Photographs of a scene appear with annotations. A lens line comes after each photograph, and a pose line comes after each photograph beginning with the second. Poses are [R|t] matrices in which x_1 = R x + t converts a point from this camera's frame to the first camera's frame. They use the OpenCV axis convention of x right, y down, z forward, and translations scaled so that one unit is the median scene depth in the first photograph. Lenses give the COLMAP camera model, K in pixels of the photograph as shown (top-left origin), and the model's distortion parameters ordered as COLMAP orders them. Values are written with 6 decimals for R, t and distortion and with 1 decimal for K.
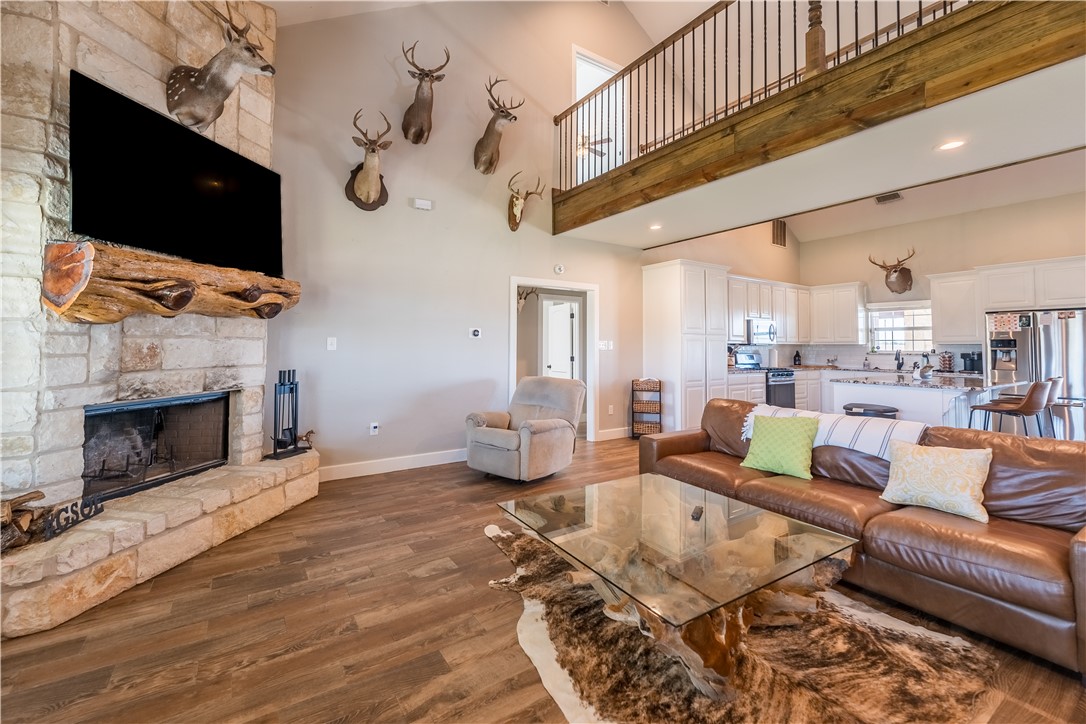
lens RADIAL K [[440.5, 0, 511.6], [0, 440.5, 336.3], [0, 0, 1]] dist [0.002745, -0.000877]
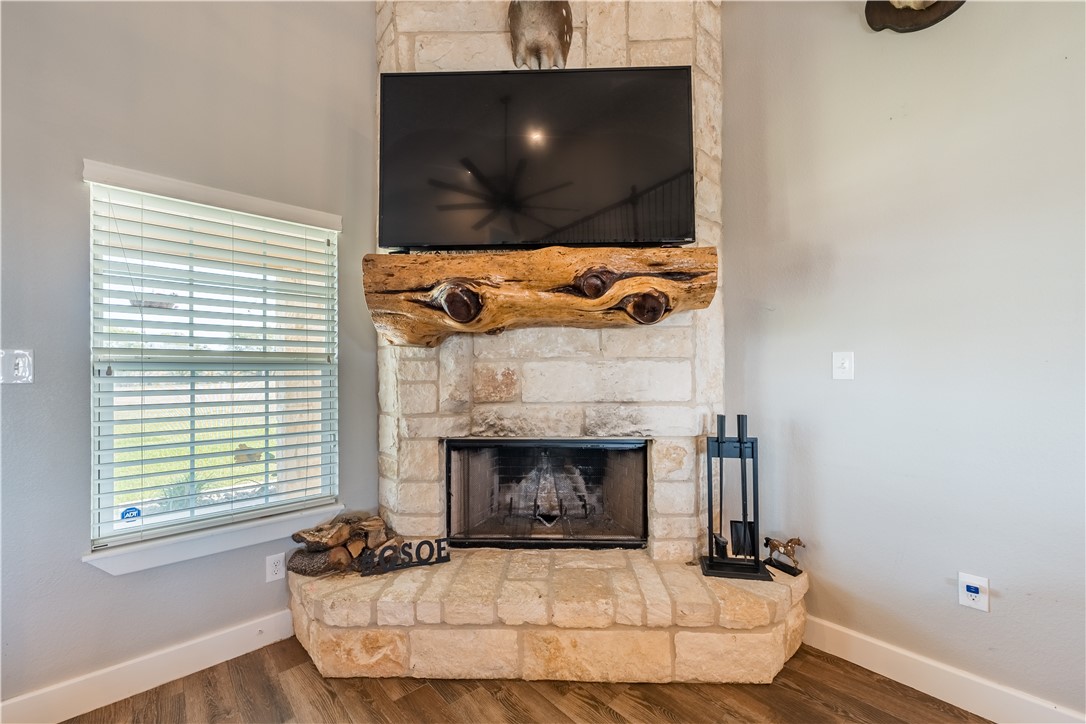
lens RADIAL K [[440.5, 0, 550.7], [0, 440.5, 366.6], [0, 0, 1]] dist [0.002745, -0.000877]
pose [[0.197957, -0.011277, -0.980146, -0.021362], [0.026289, 0.999635, -0.006192, 0.018692], [0.979858, -0.024541, 0.198181, 0.879084]]
